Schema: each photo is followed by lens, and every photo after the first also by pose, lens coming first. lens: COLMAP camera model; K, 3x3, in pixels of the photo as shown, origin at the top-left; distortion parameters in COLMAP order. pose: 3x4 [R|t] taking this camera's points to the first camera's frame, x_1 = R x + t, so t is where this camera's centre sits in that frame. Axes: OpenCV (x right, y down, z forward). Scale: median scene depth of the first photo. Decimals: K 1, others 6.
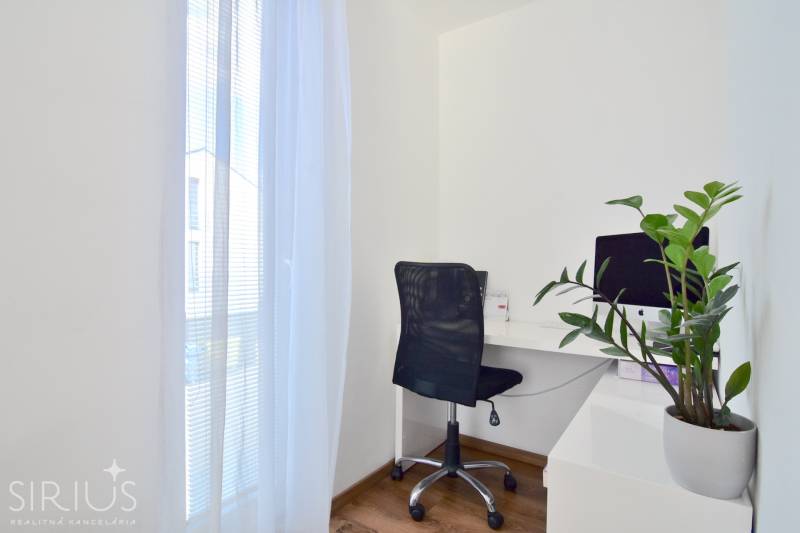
lens RADIAL K [[406.8, 0, 397.8], [0, 406.8, 268.6], [0, 0, 1]] dist [-0.001504, -0.013113]
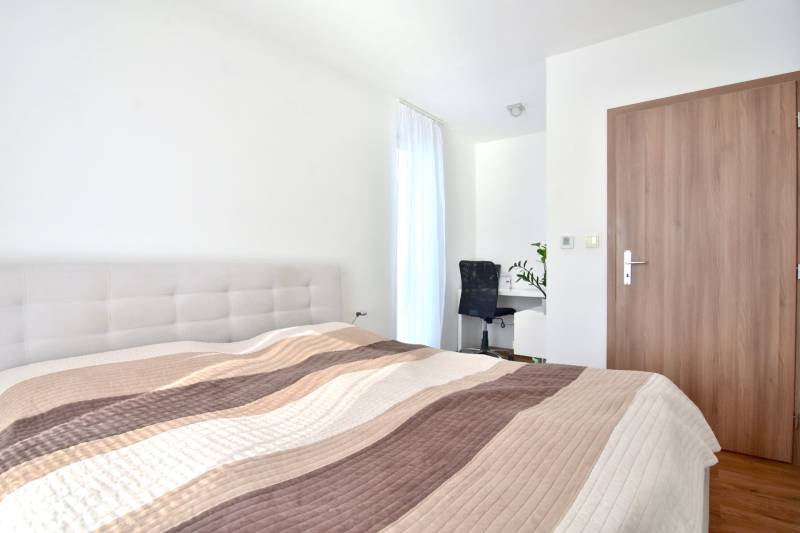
lens RADIAL K [[406.8, 0, 397.8], [0, 406.8, 268.6], [0, 0, 1]] dist [-0.001504, -0.013113]
pose [[0.998760, -0.002280, -0.049722, -0.231071], [0.002762, 0.999950, 0.009626, 0.007415], [0.049698, -0.009751, 0.998717, -1.270575]]
